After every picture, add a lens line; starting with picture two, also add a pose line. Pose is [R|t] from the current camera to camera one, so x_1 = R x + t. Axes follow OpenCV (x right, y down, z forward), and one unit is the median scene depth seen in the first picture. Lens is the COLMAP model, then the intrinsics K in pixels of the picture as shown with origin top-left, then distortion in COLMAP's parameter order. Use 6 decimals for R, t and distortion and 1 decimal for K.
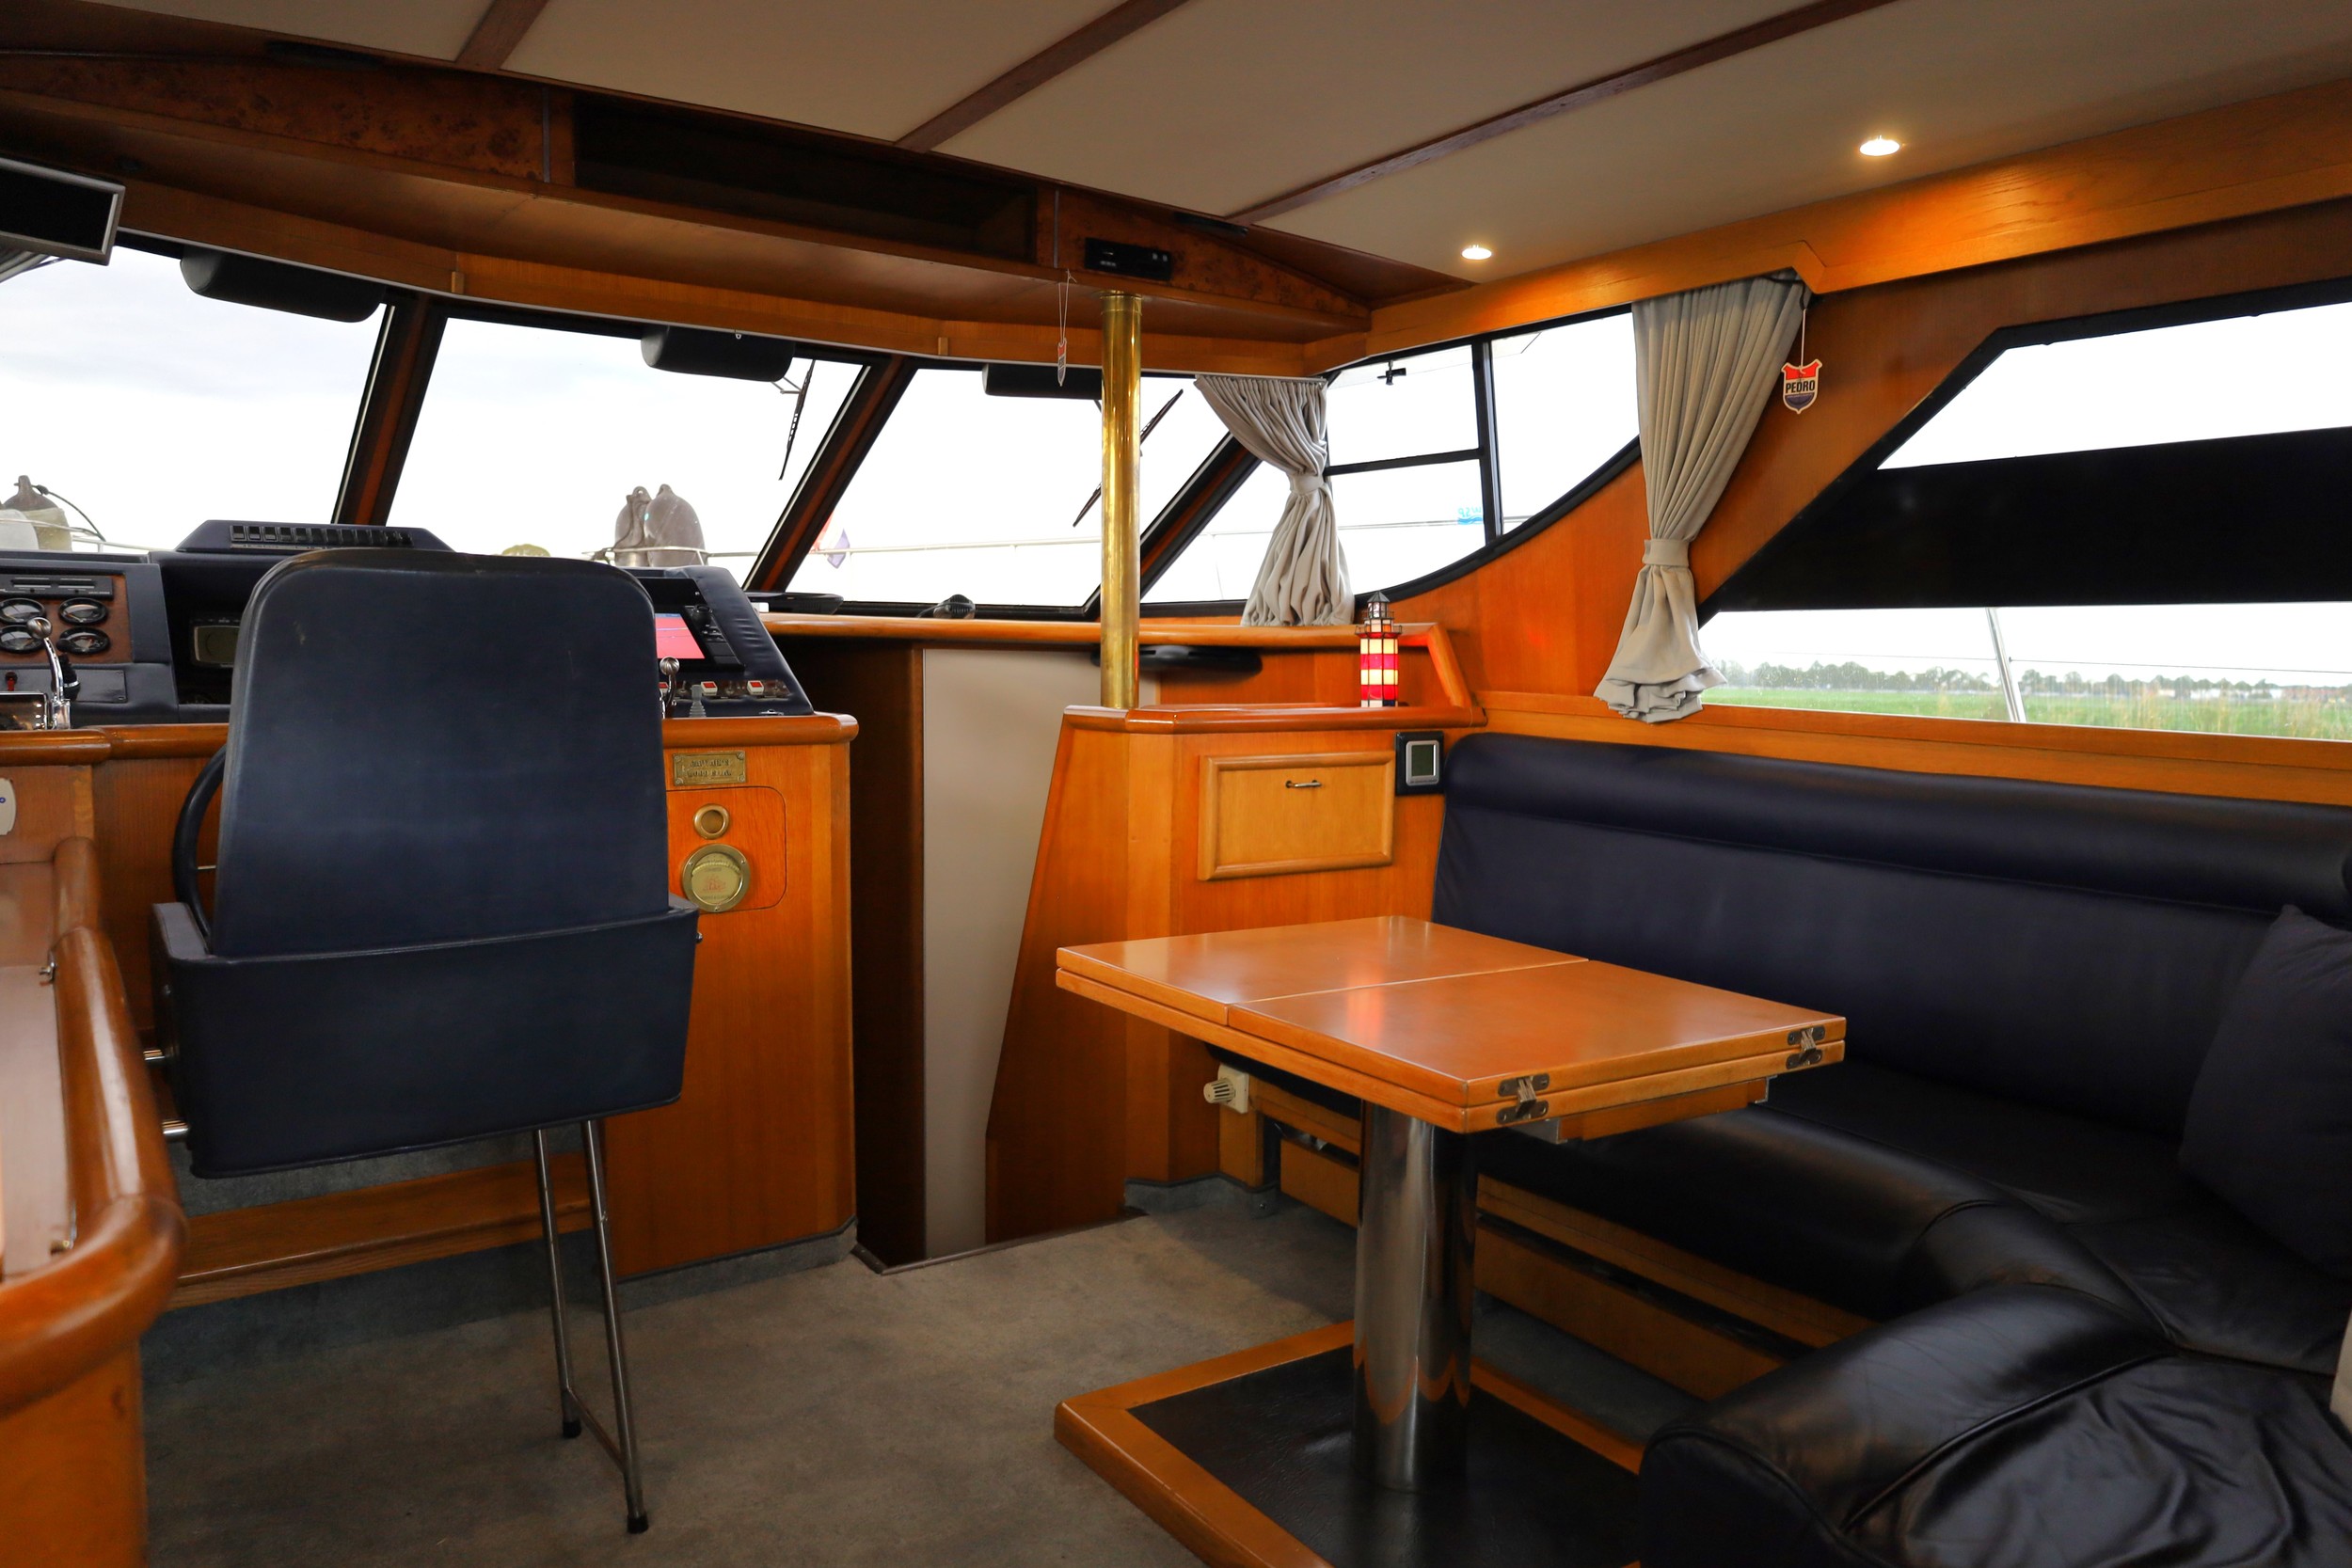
lens RADIAL K [[1628.3, 0, 1169.8], [0, 1628.3, 793.6], [0, 0, 1]] dist [-0.007271, 0.001578]
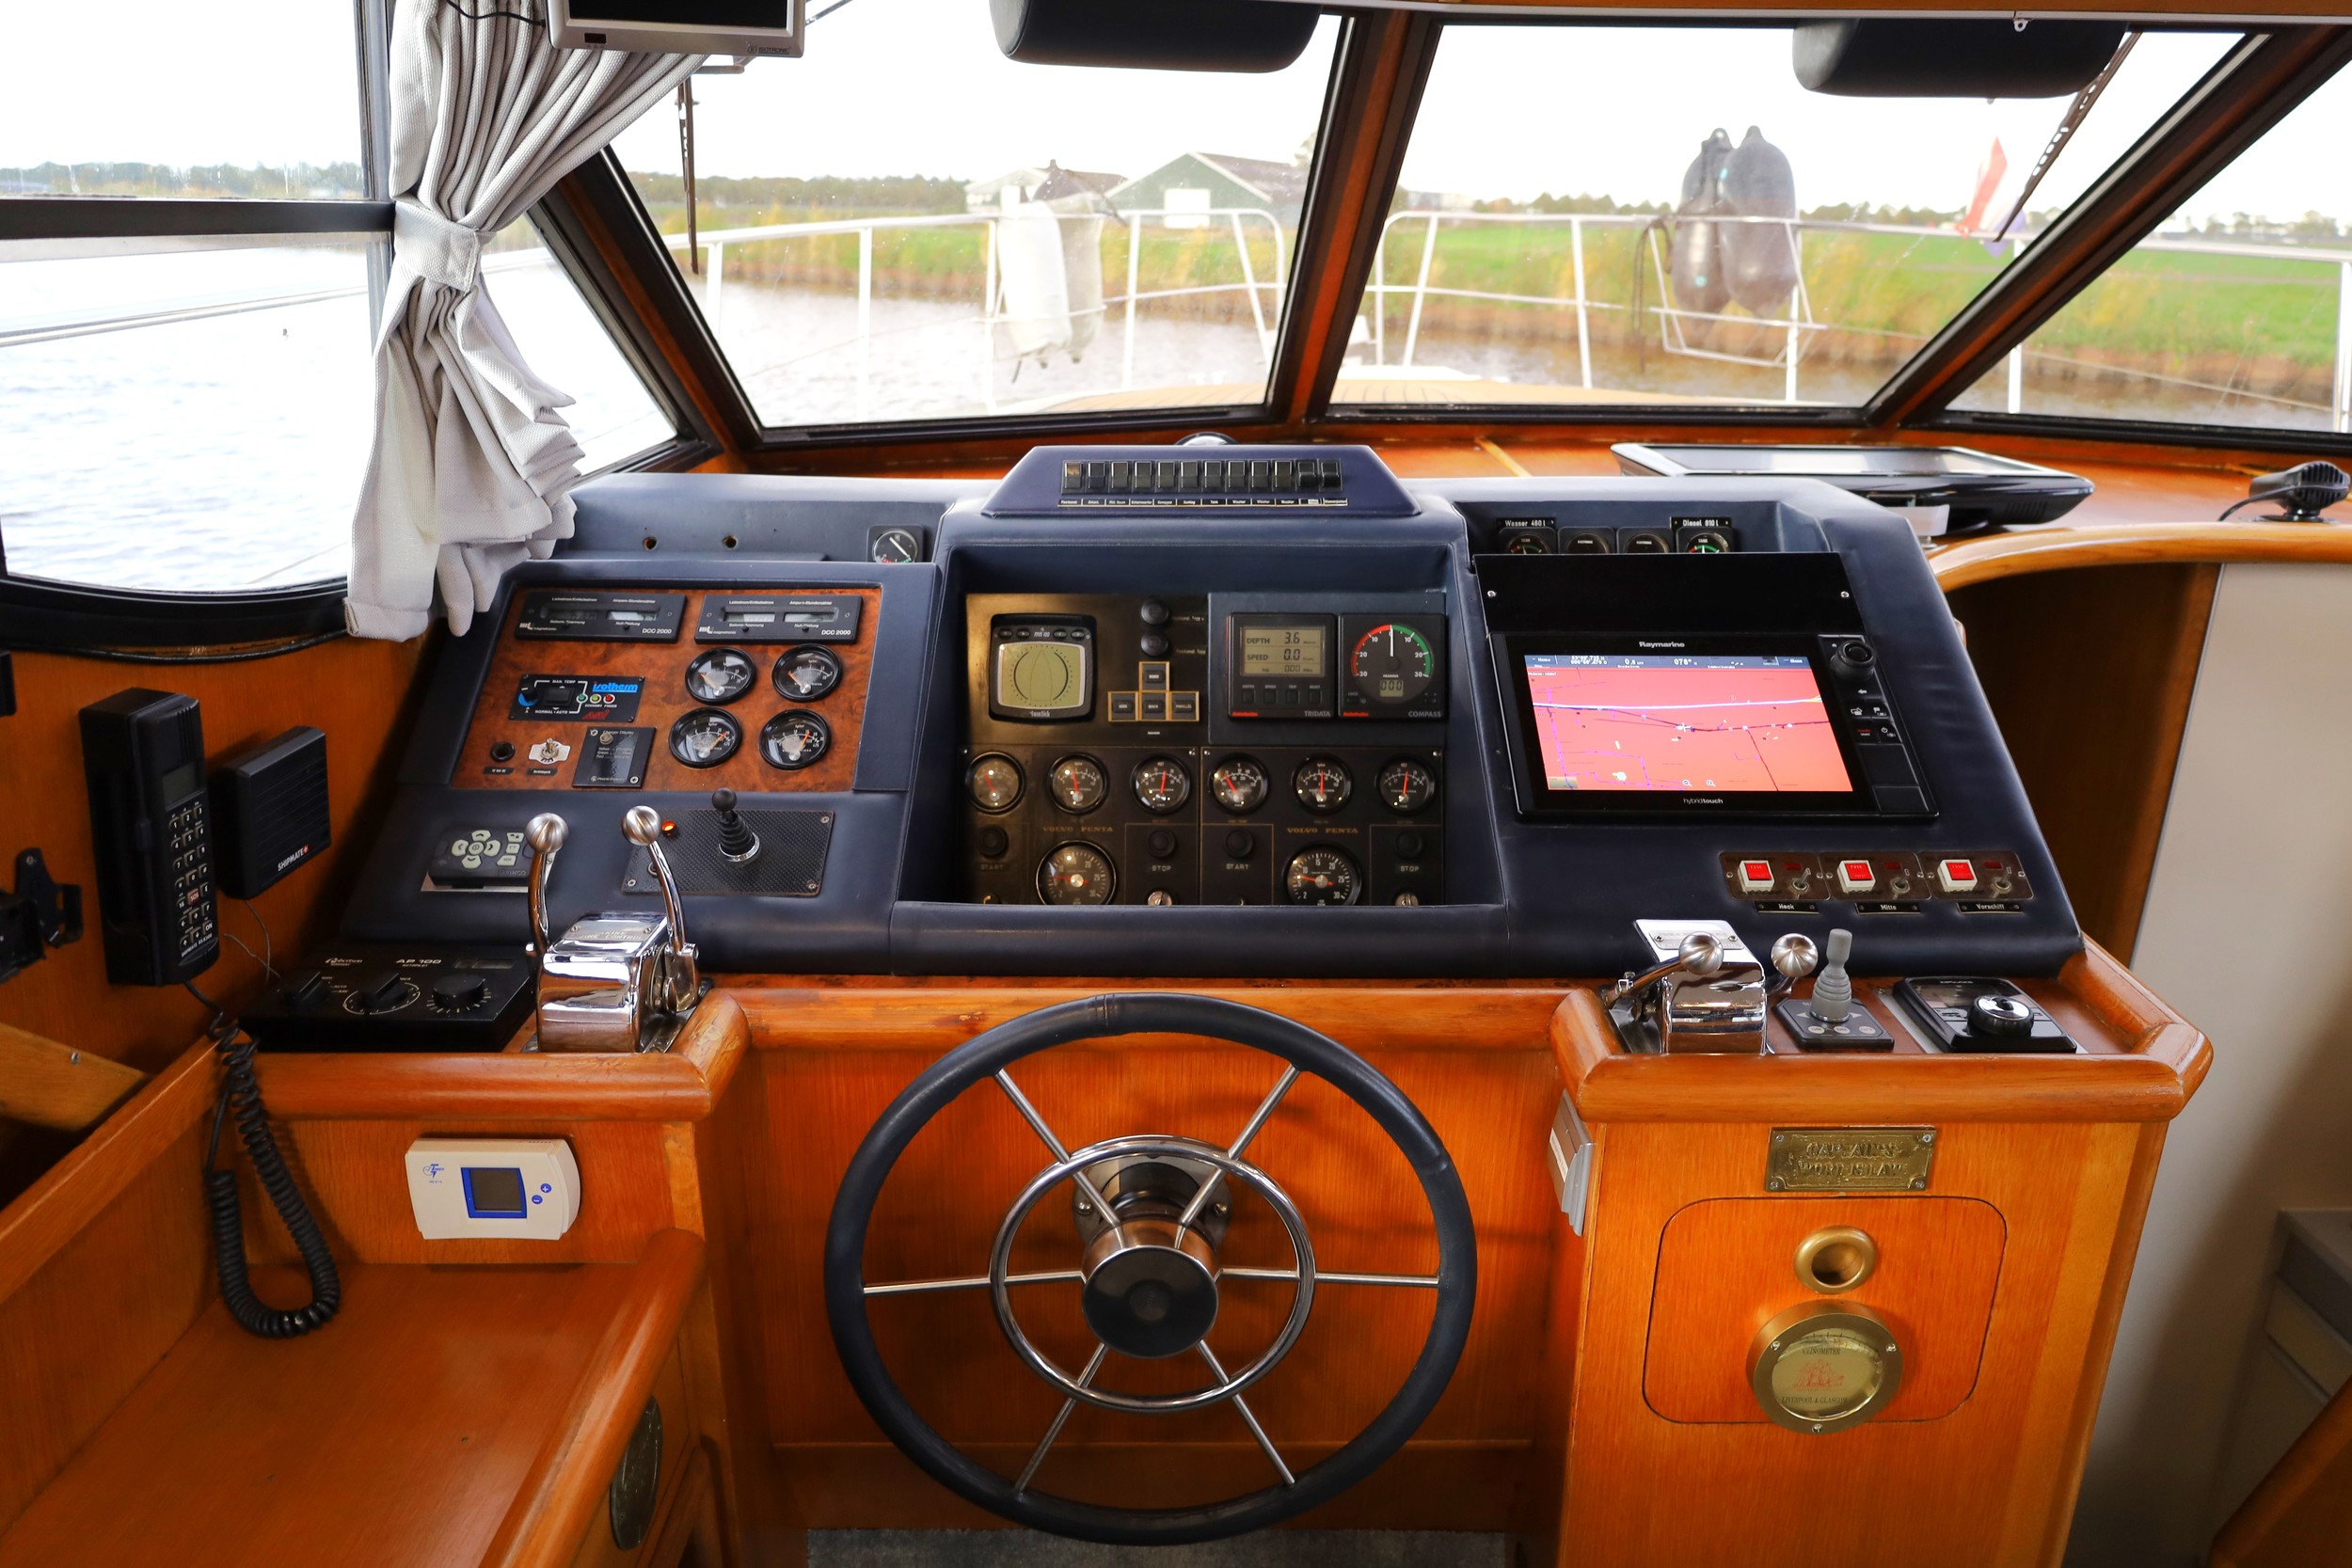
lens RADIAL K [[1628.3, 0, 1196.8], [0, 1628.3, 804.2], [0, 0, 1]] dist [-0.007271, 0.001578]
pose [[0.831320, 0.183142, -0.524754, -0.169557], [-0.046497, 0.963757, 0.262697, -0.170961], [0.553846, -0.193986, 0.809706, 0.436950]]
